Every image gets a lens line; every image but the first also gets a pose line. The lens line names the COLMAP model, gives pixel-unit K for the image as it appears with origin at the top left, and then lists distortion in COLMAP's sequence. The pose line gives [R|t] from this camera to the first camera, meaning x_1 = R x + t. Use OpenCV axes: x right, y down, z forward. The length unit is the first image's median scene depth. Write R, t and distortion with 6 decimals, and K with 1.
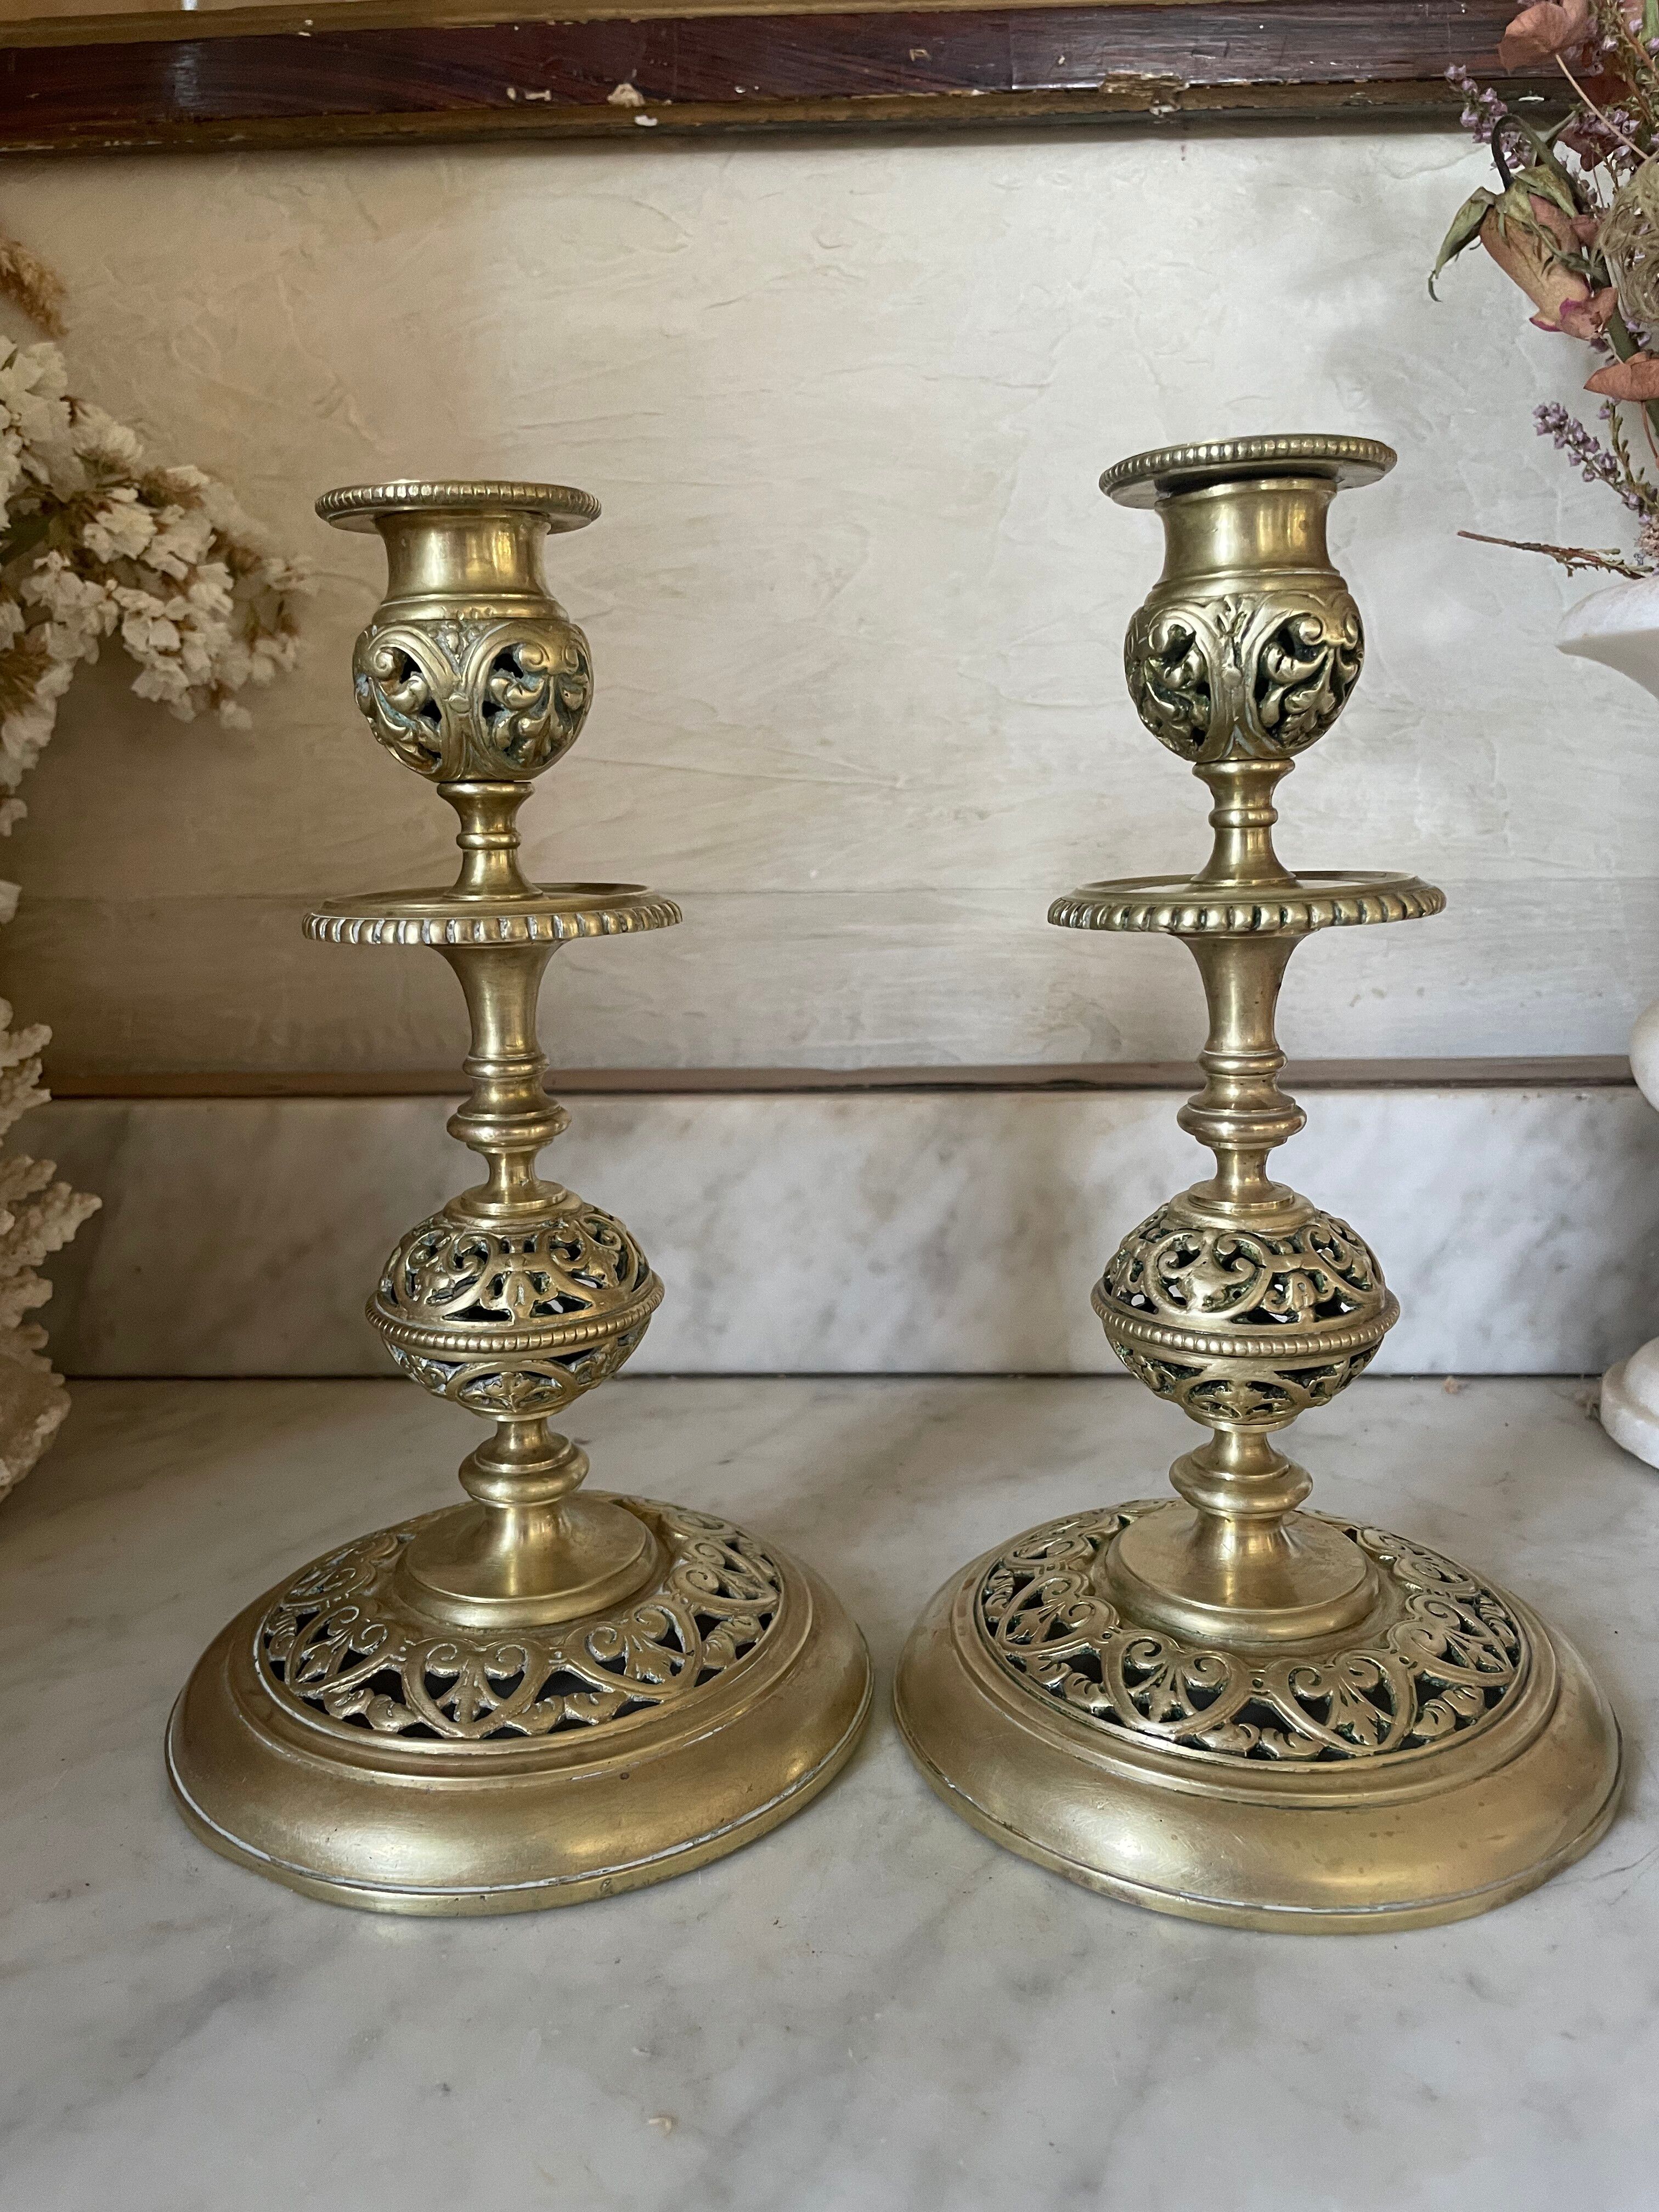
lens RADIAL K [[1720.7, 0, 831.8], [0, 1720.7, 1089.5], [0, 0, 1]] dist [0.098187, -0.146936]
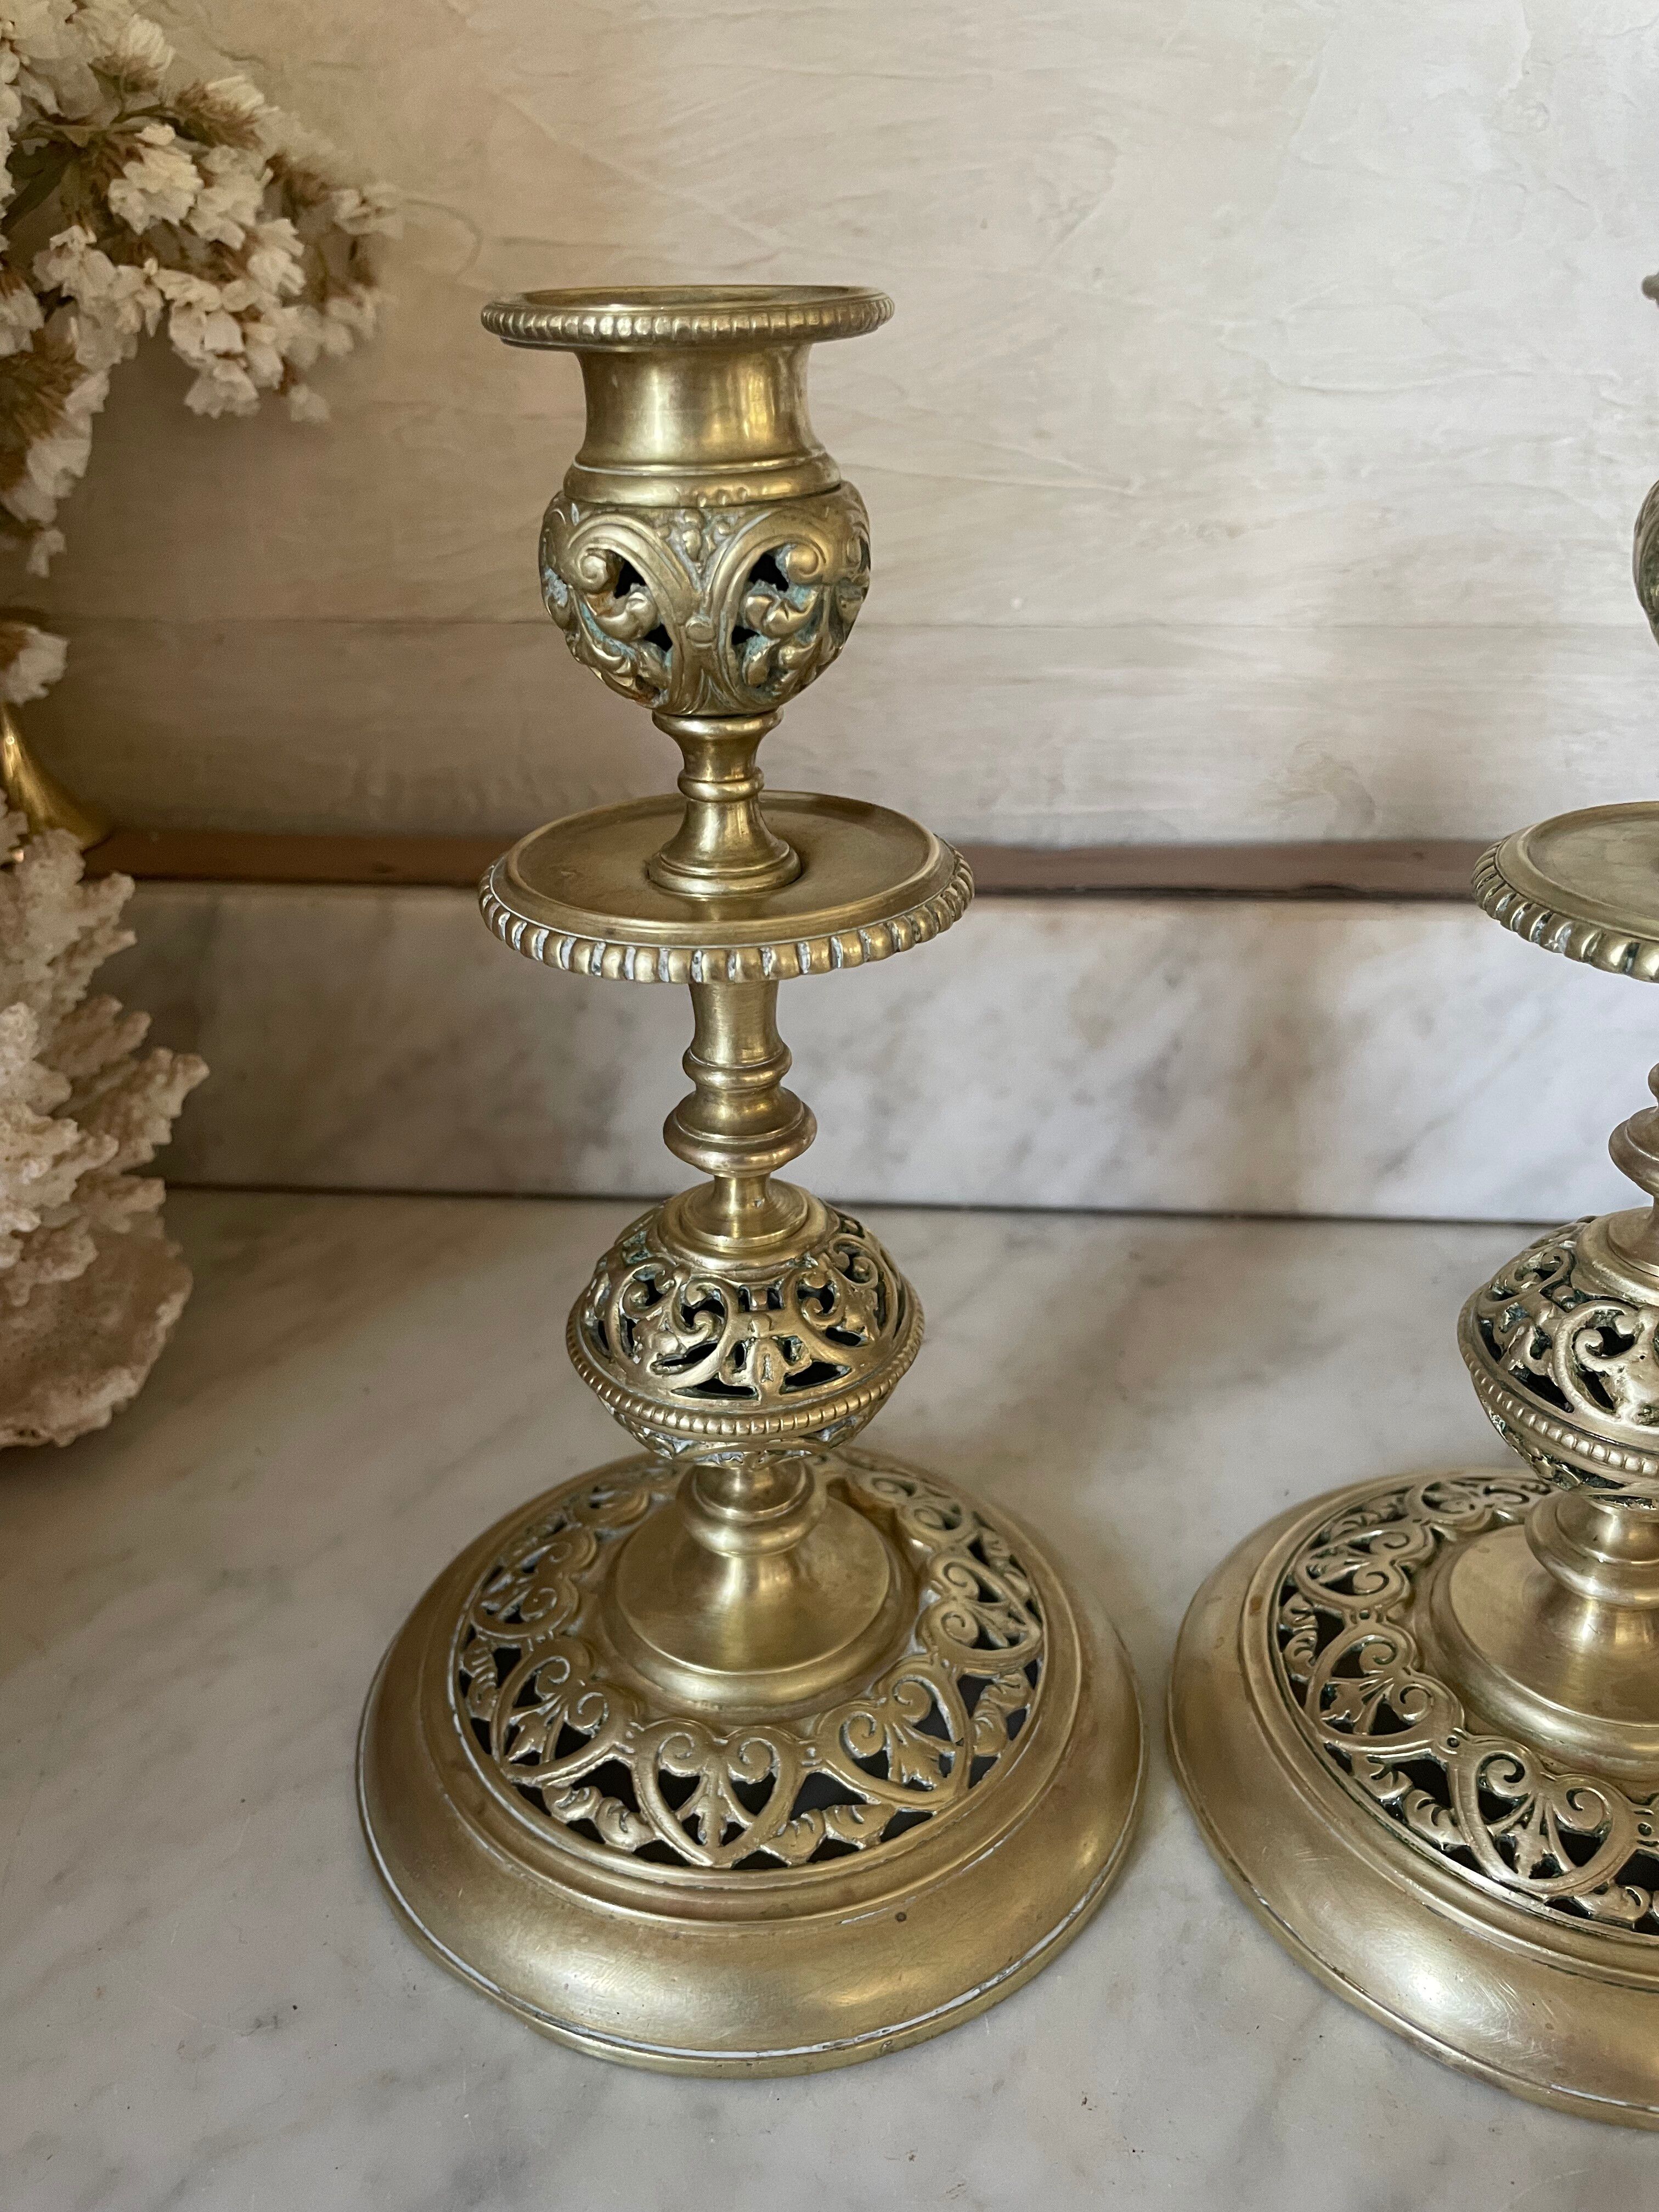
lens RADIAL K [[1720.7, 0, 838.8], [0, 1720.7, 1088.1], [0, 0, 1]] dist [0.098187, -0.146936]
pose [[0.999652, 0.019279, -0.018008, -0.122243], [-0.013733, 0.963109, 0.268761, -0.201056], [0.022525, -0.268420, 0.963039, 0.237773]]
